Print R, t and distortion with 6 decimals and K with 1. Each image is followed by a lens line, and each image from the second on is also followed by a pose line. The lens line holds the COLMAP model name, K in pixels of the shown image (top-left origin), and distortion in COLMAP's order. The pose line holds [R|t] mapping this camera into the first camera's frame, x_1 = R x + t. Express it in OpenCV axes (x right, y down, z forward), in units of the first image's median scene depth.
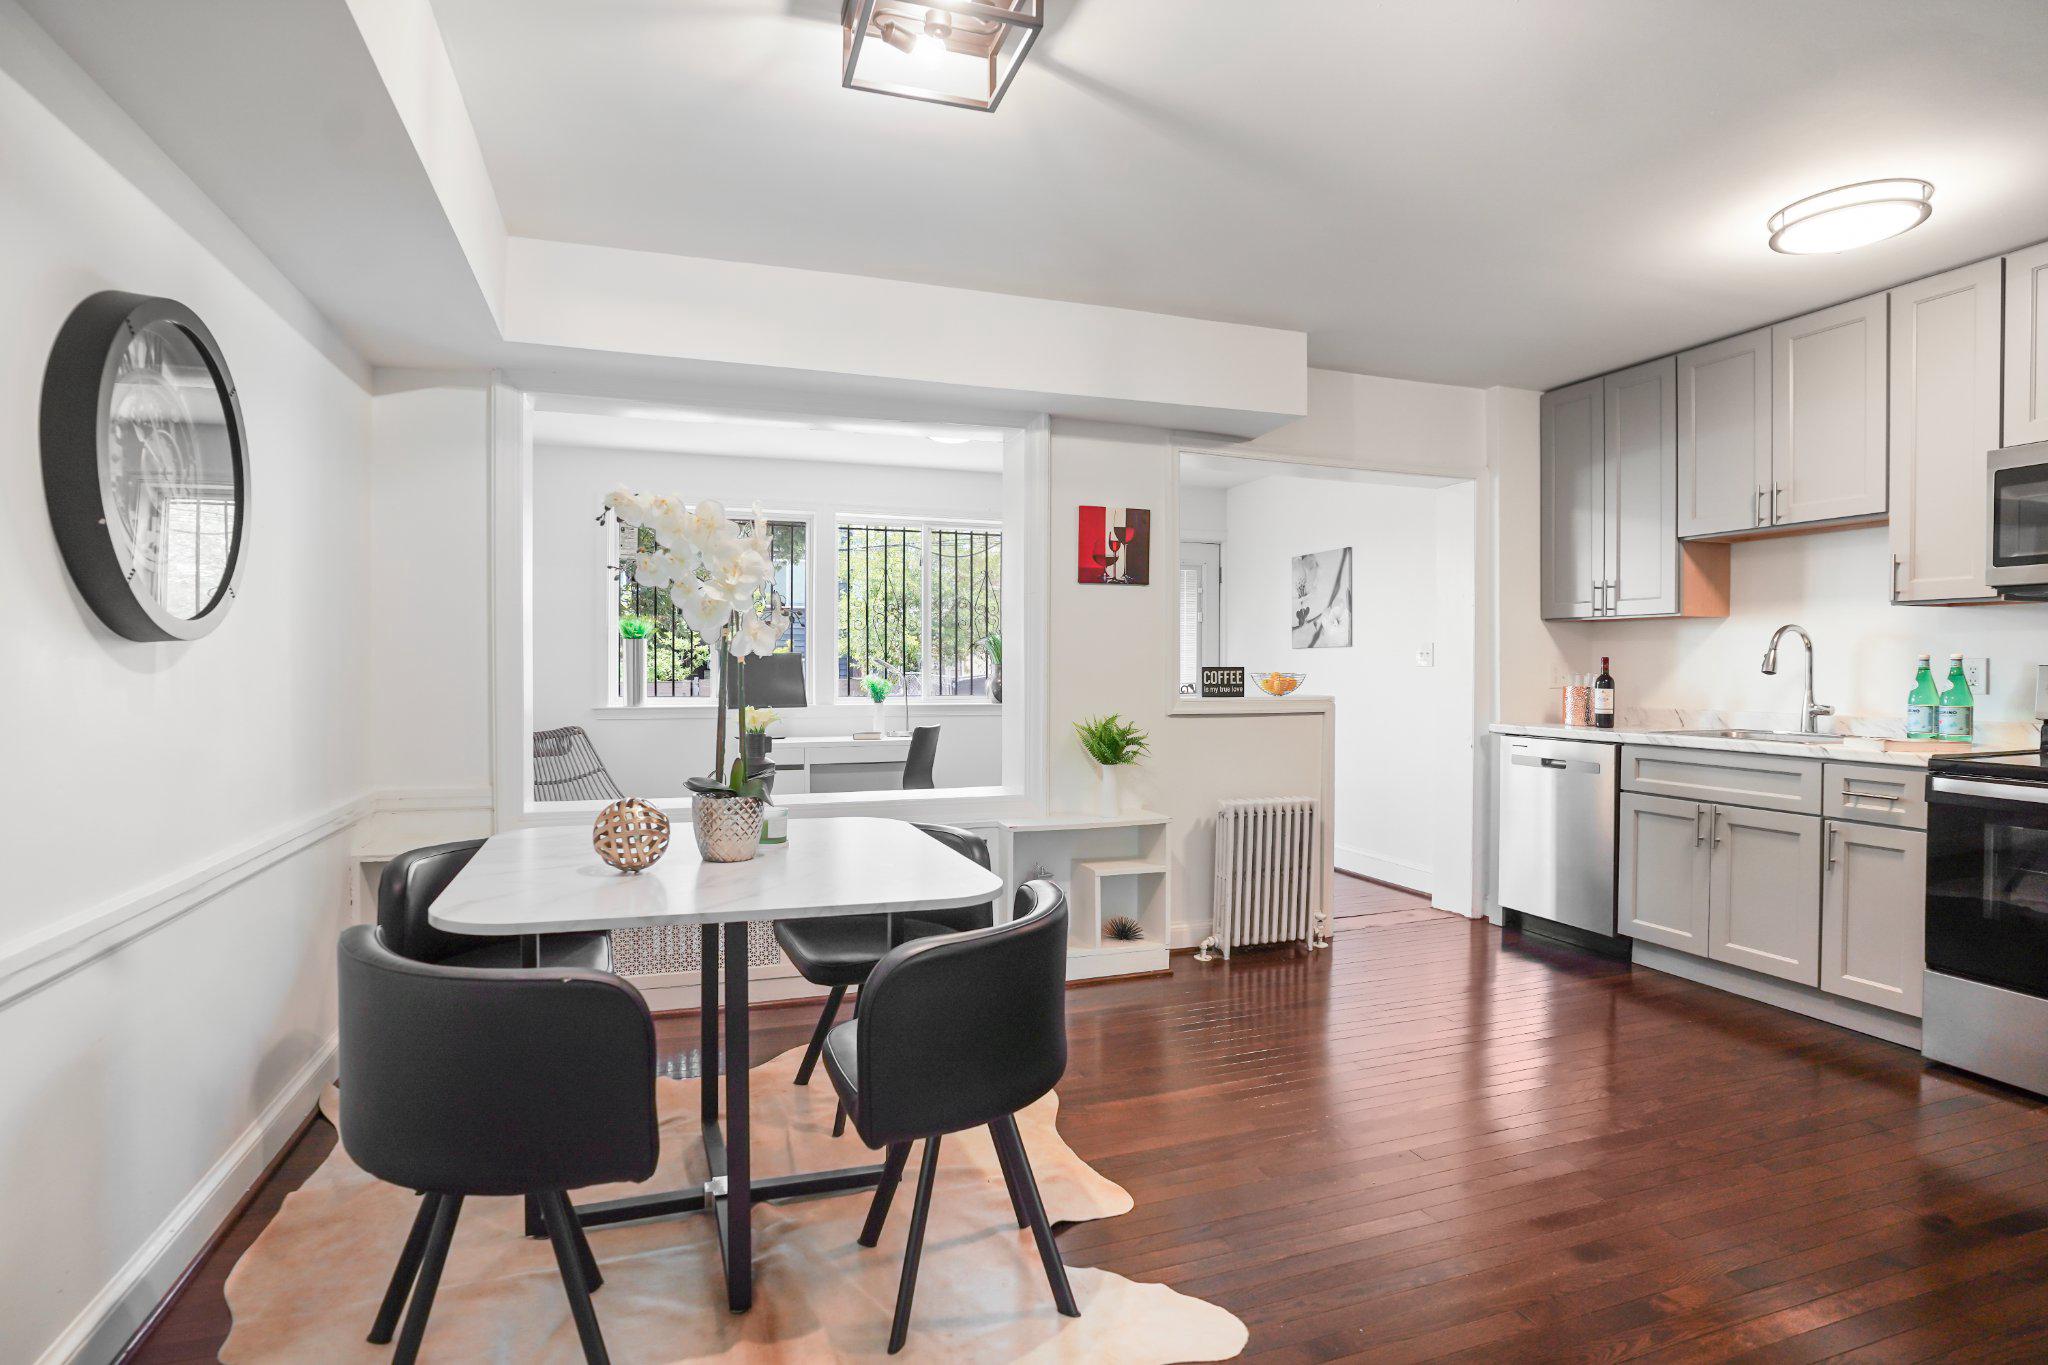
lens RADIAL K [[1034.7, 0, 1016.7], [0, 1034.7, 674.9], [0, 0, 1]] dist [-0.000928, -0.000182]
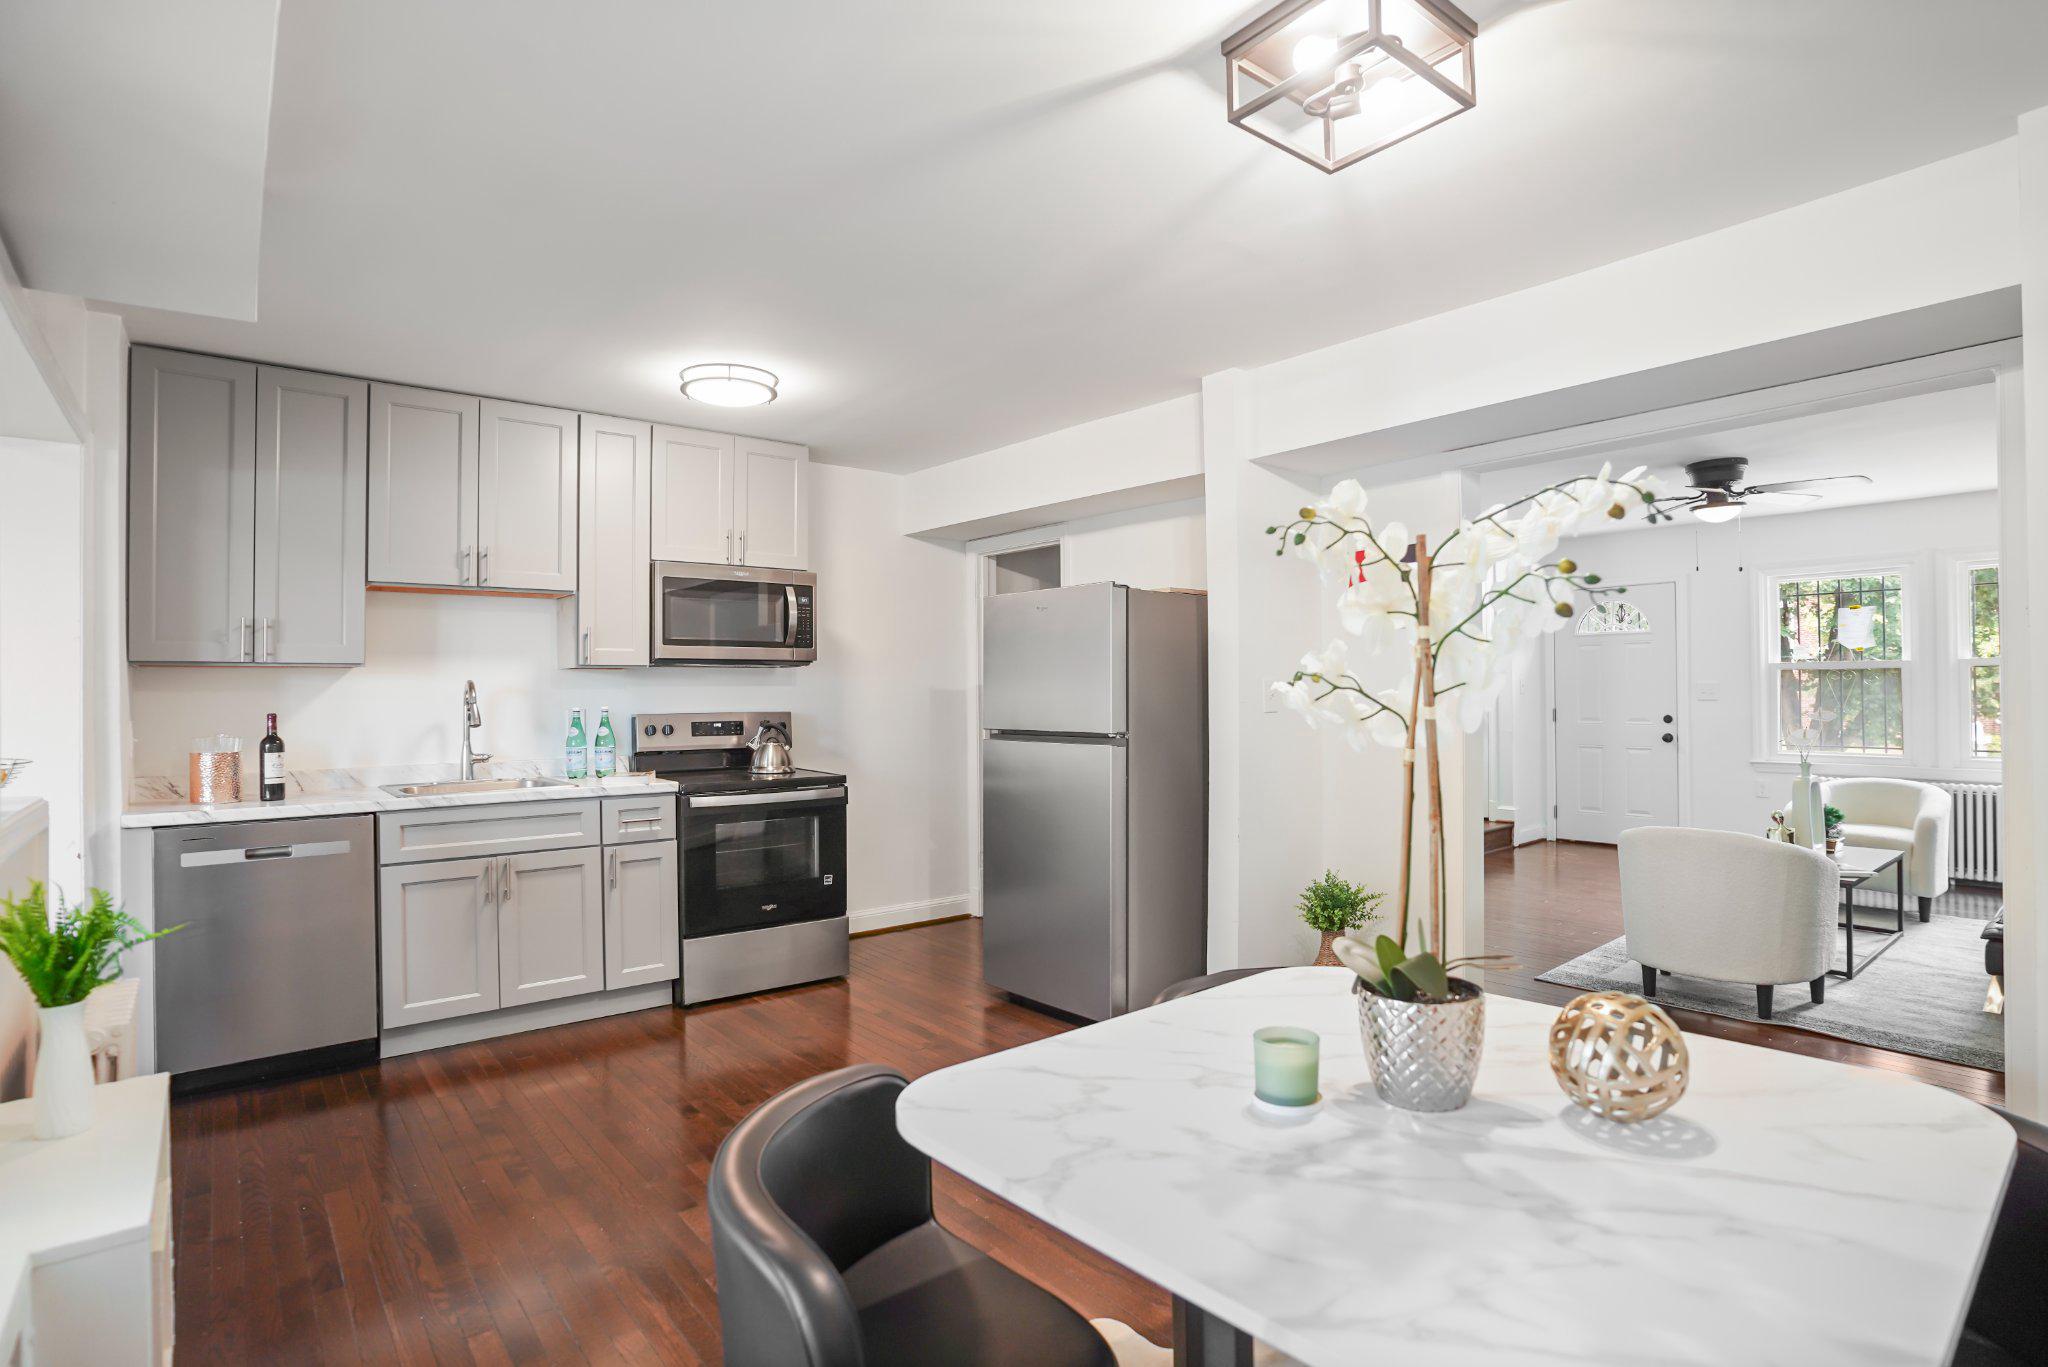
lens RADIAL K [[1034.7, 0, 1021.6], [0, 1034.7, 683.1], [0, 0, 1]] dist [-0.000928, -0.000182]
pose [[-0.305574, 0.004665, 0.952157, -0.454299], [0.015223, 0.999884, -0.000013, -0.037944], [-0.952047, 0.014491, -0.305609, 0.815659]]
